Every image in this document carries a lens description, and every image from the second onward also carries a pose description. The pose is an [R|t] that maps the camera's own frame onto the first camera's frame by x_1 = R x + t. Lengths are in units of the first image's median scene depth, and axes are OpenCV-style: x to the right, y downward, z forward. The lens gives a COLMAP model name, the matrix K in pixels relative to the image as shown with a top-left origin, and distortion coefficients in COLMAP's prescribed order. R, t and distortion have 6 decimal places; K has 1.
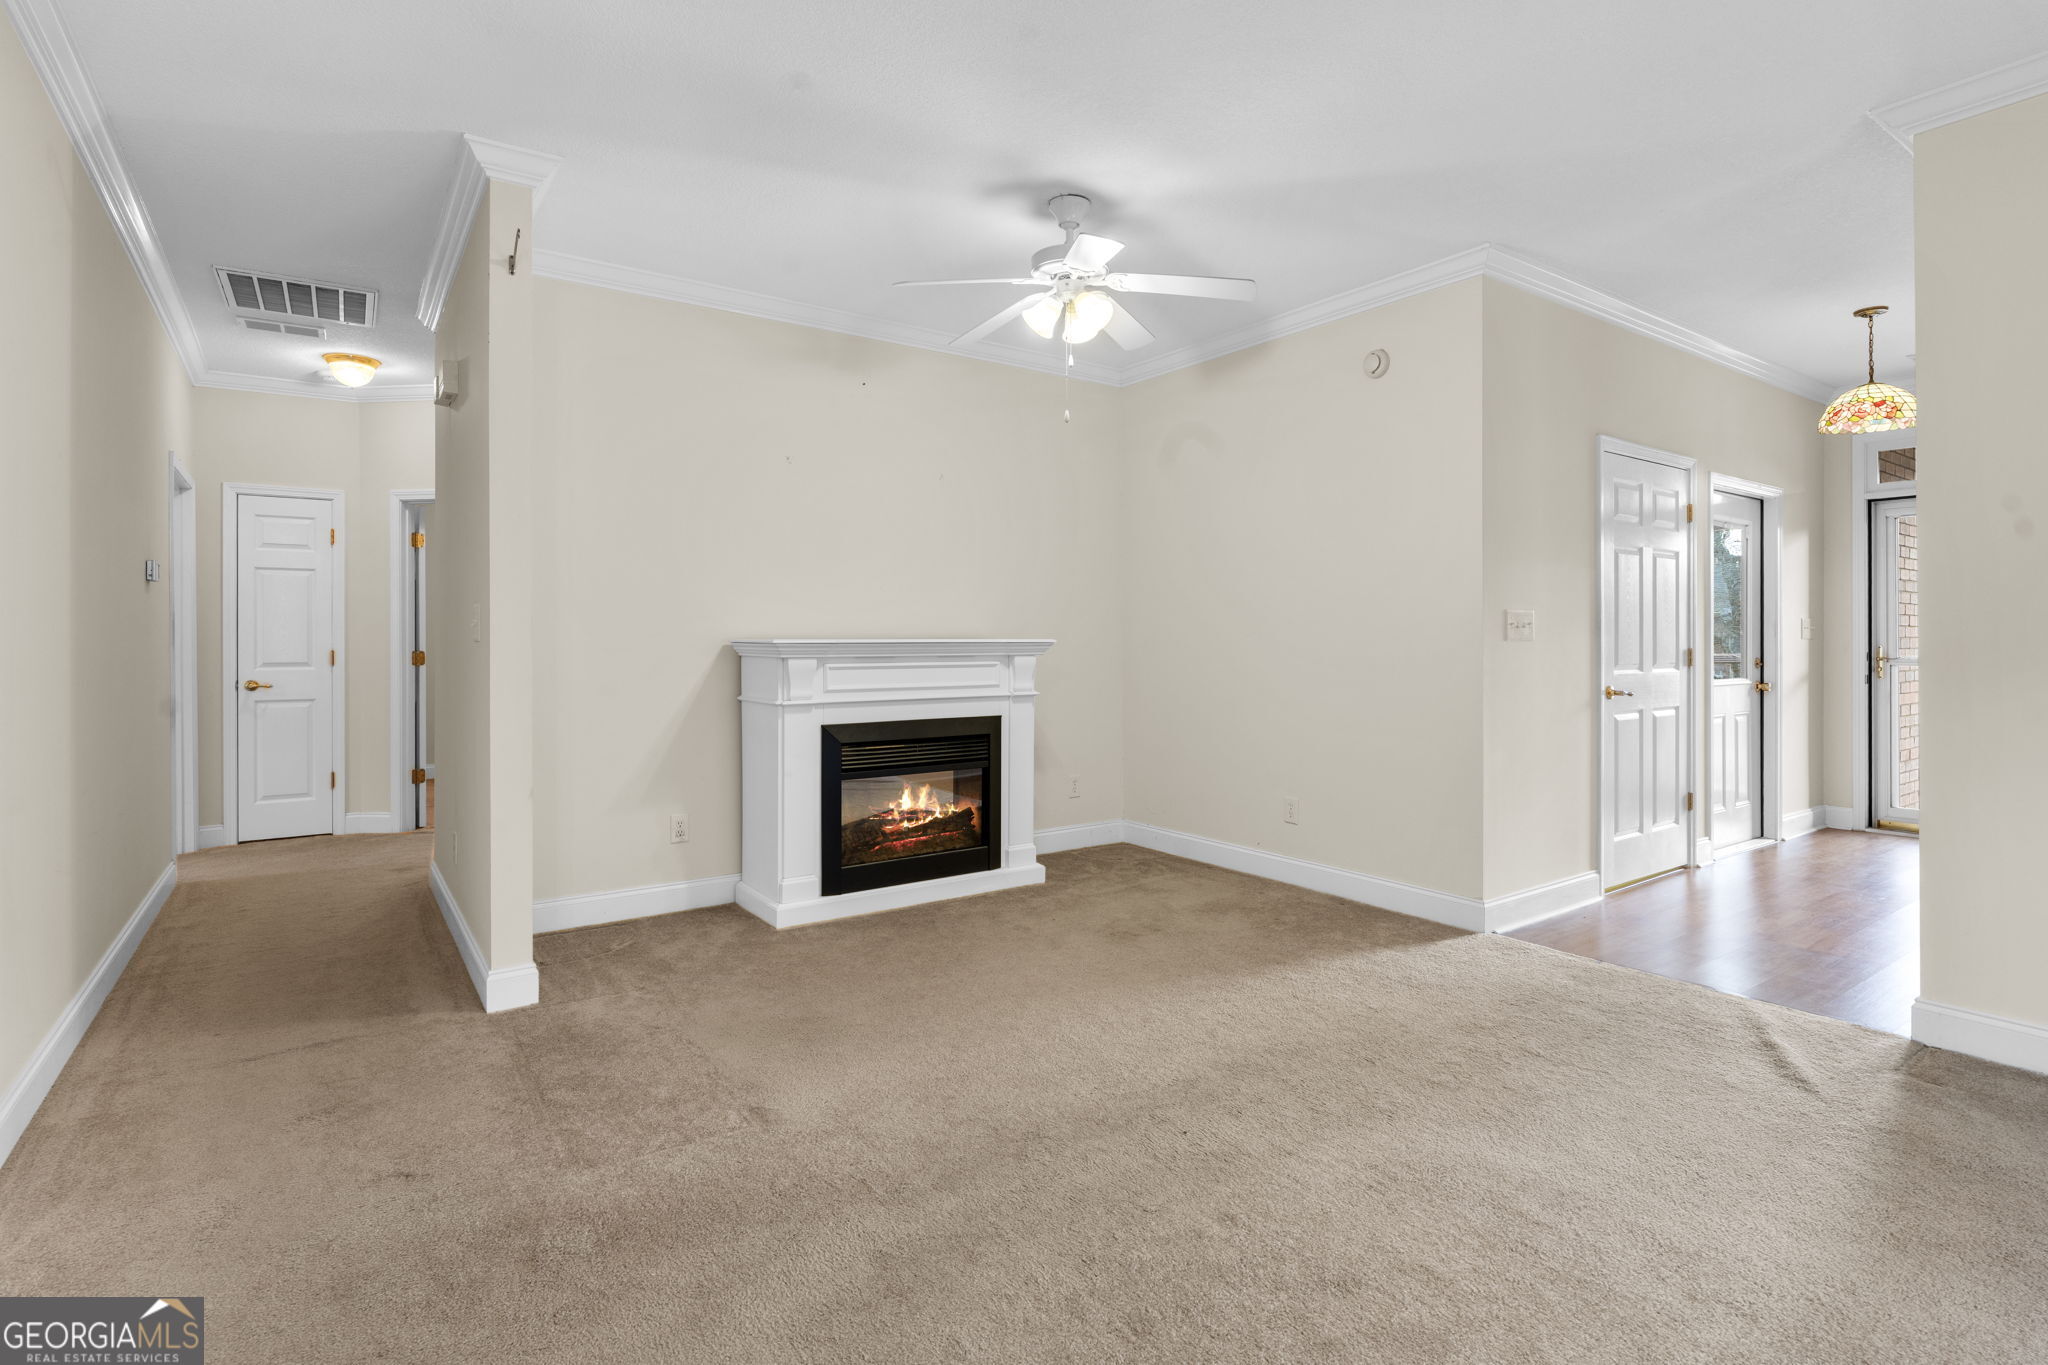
lens RADIAL K [[989.6, 0, 1025.6], [0, 989.6, 641.3], [0, 0, 1]] dist [-0.003542, -0.000282]
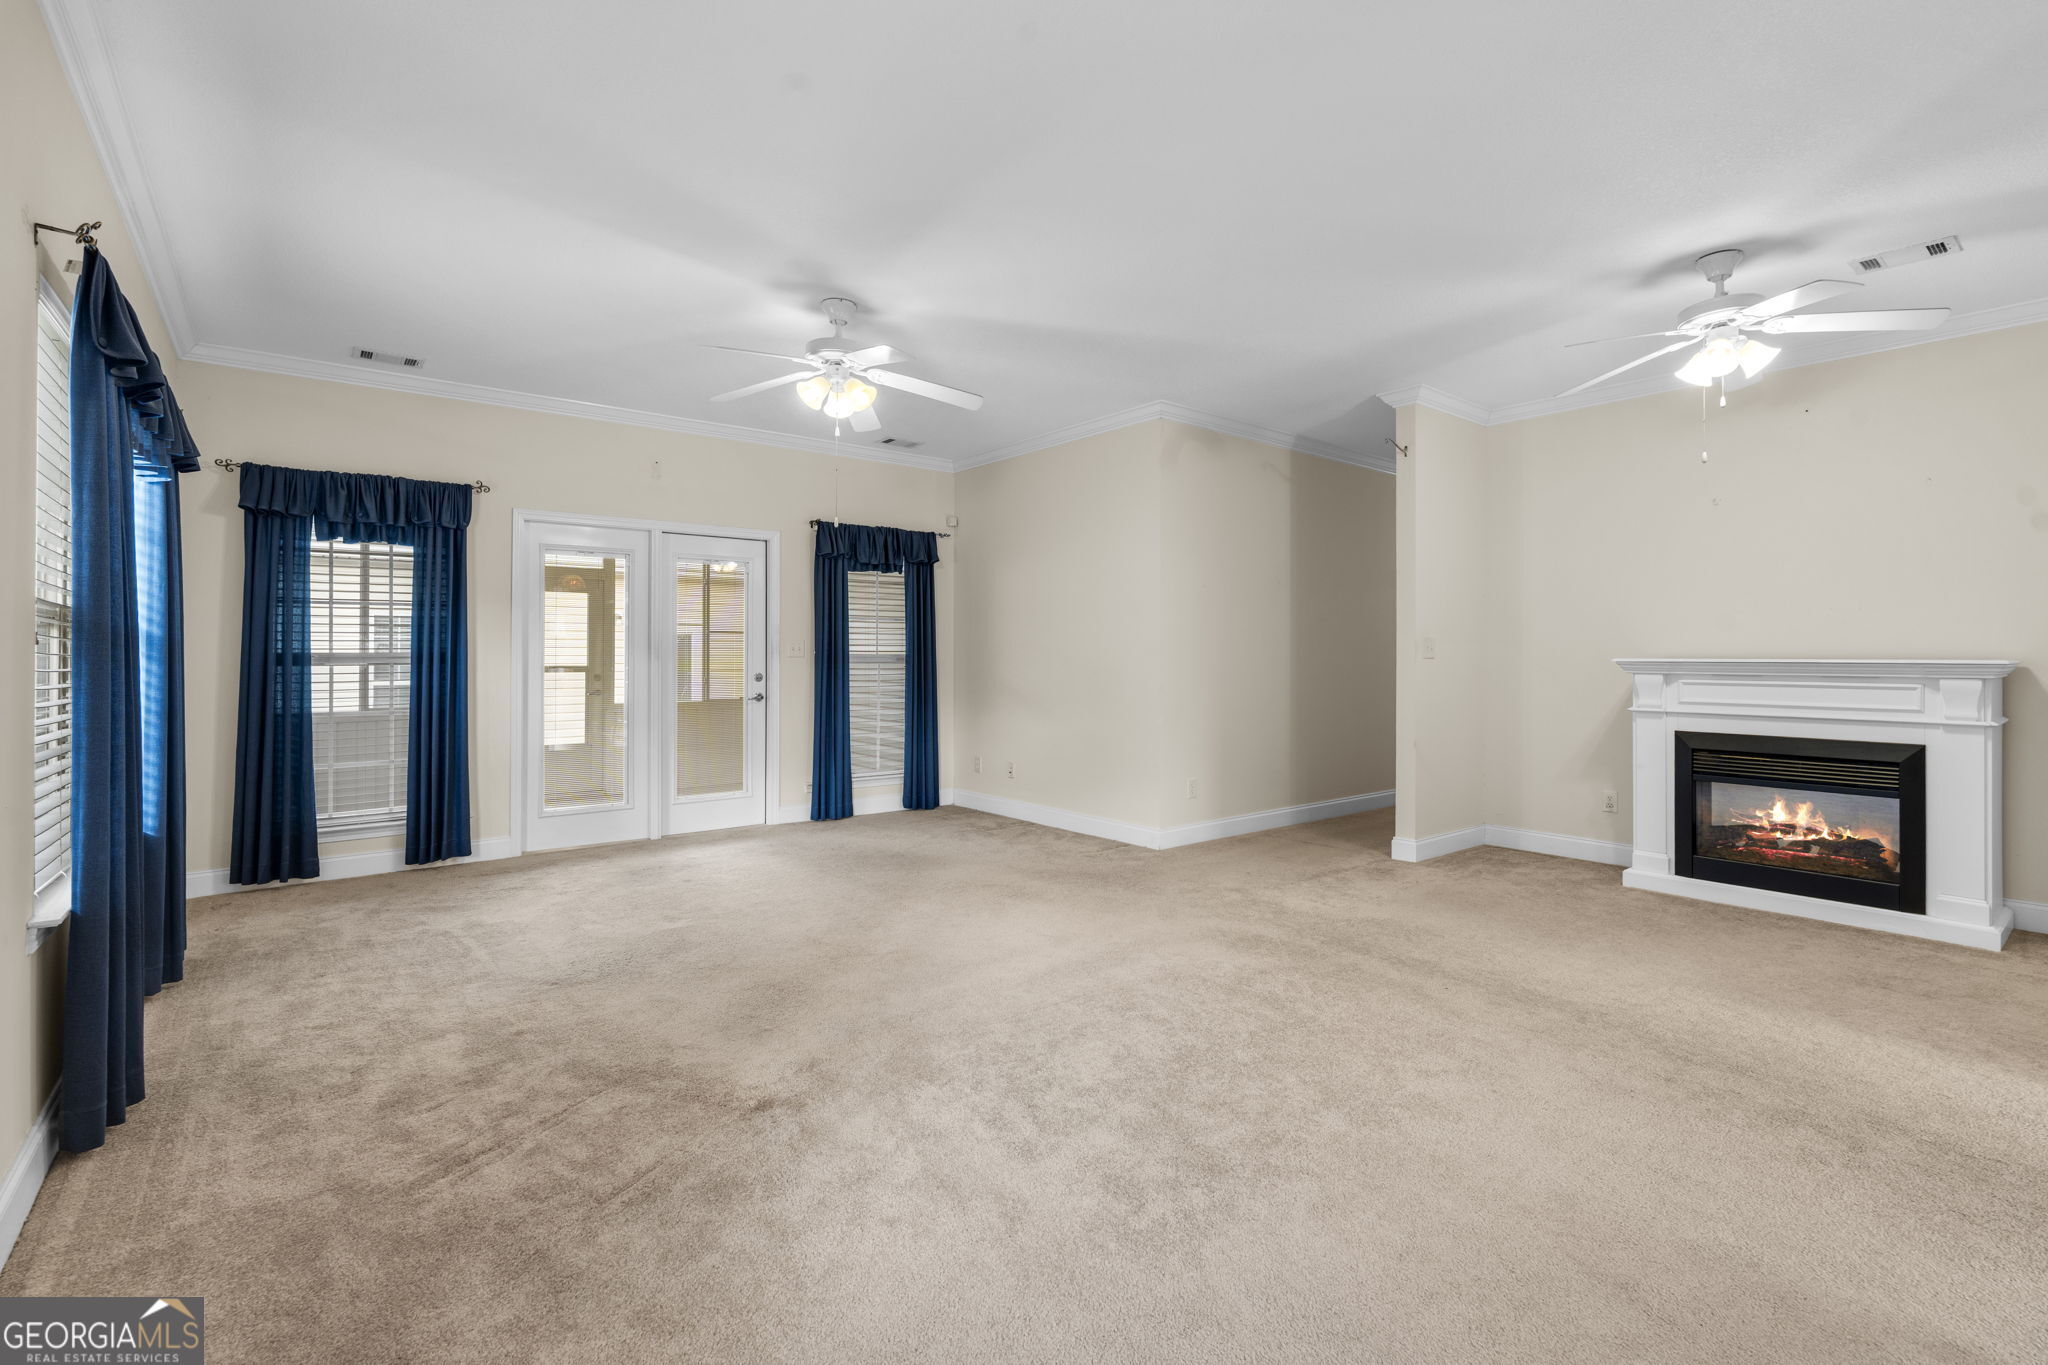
lens RADIAL K [[914.3, 0, 1029.0], [0, 914.3, 652.9], [0, 0, 1]] dist [-0.006271, -0.000117]
pose [[0.059046, -0.002479, -0.998252, 0.800347], [-0.001146, 0.999996, -0.002551, -0.004732], [0.998255, 0.001294, 0.059043, 0.152494]]
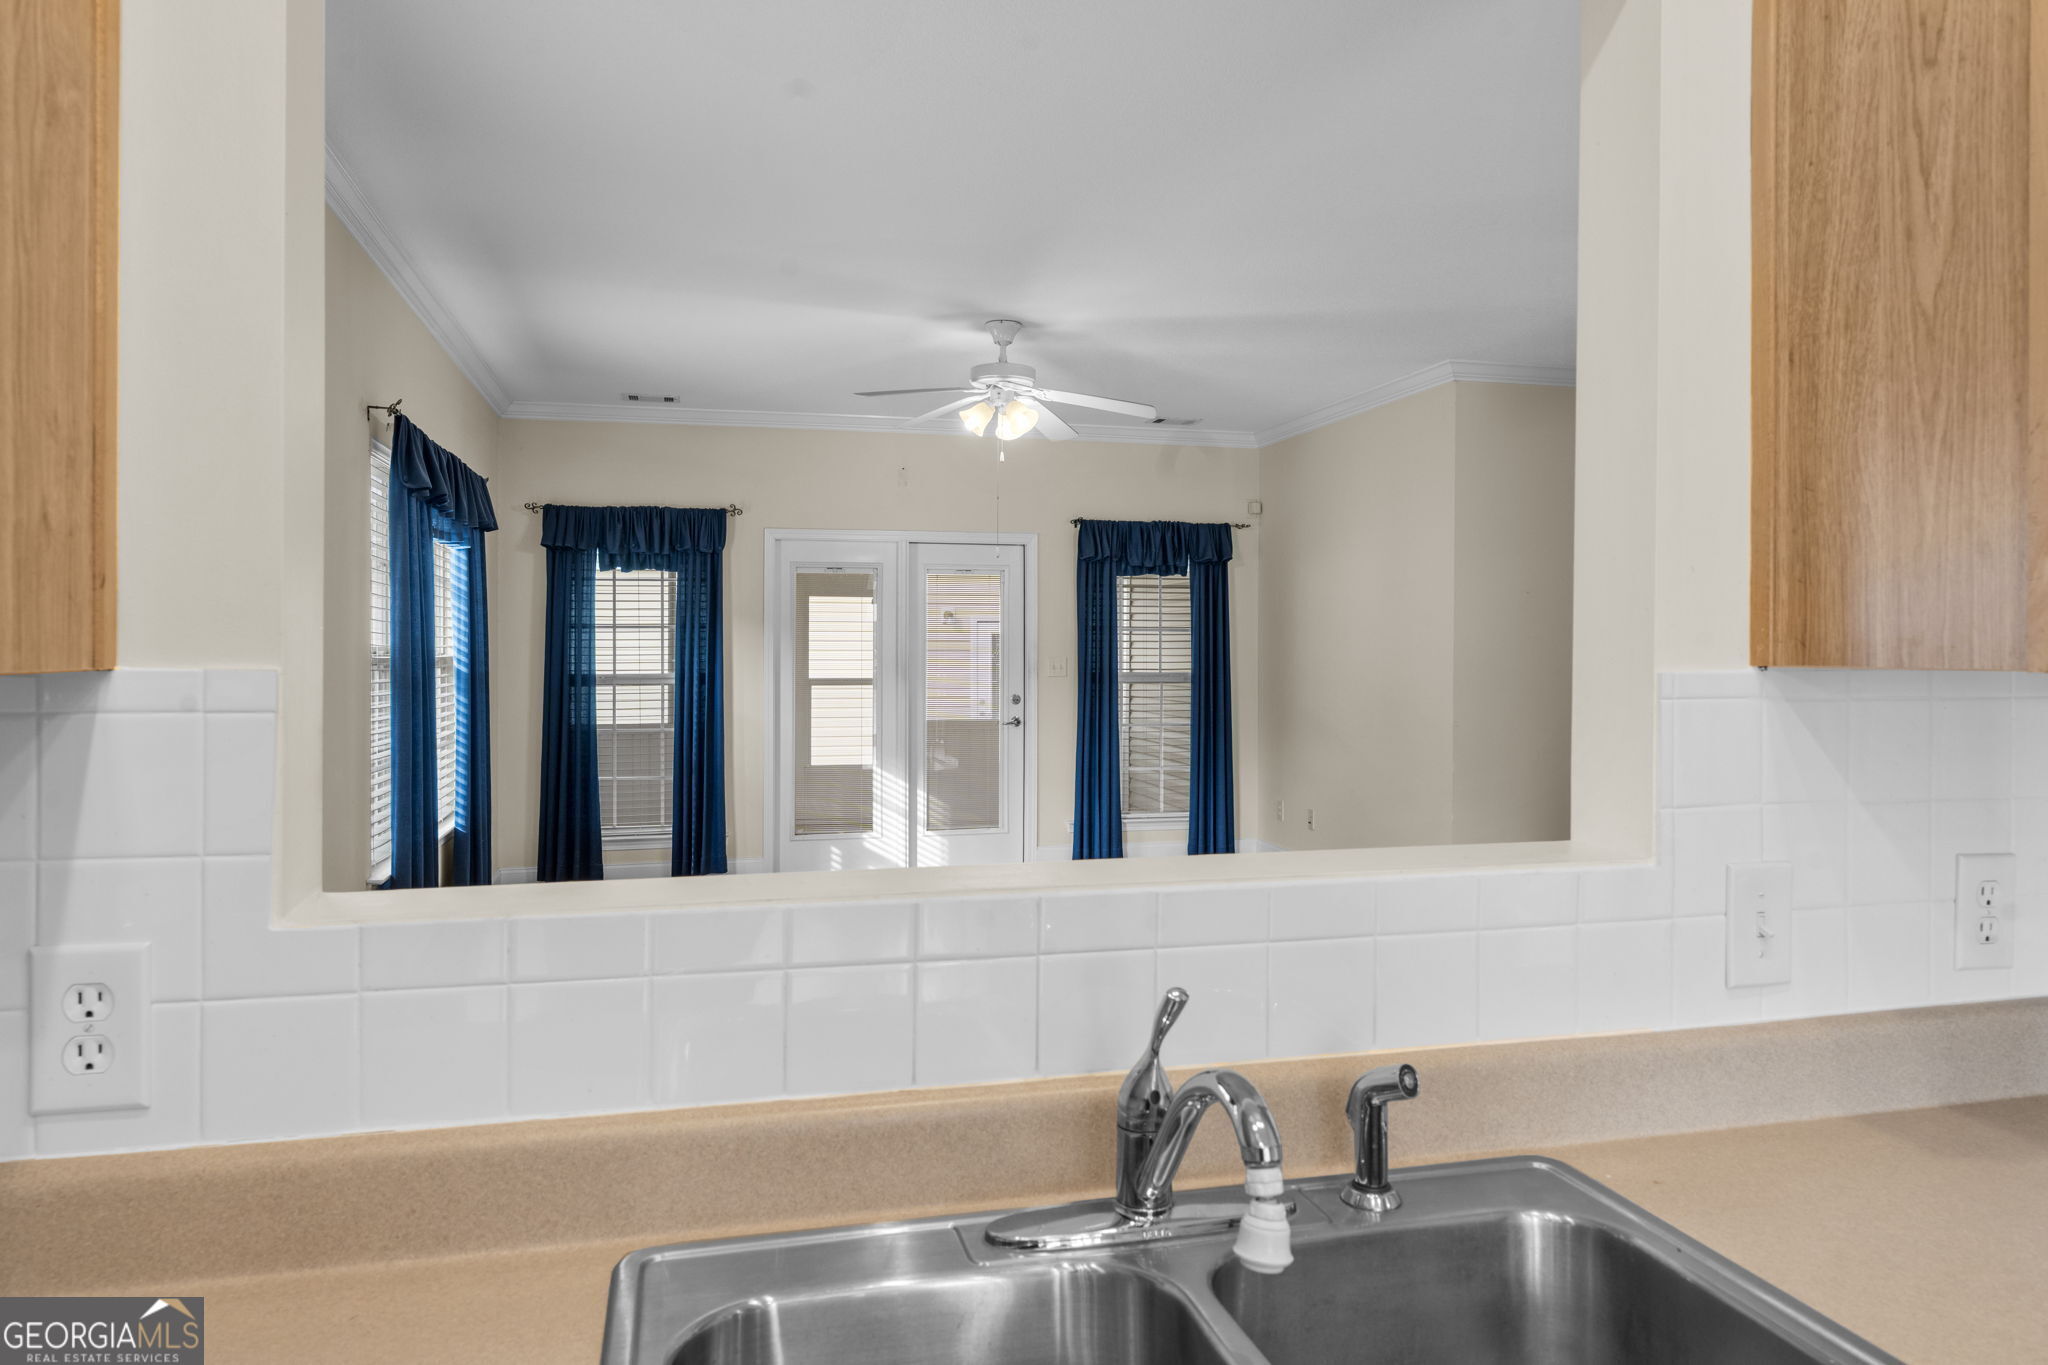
lens RADIAL K [[1321.9, 0, 1025.9], [0, 1321.9, 640.9], [0, 0, 1]] dist [-0.000707, 0.000512]
pose [[-0.359318, -0.003300, -0.933209, 1.046974], [-0.001739, 0.999994, -0.002866, -0.044254], [0.933213, 0.000593, -0.359322, 0.477180]]
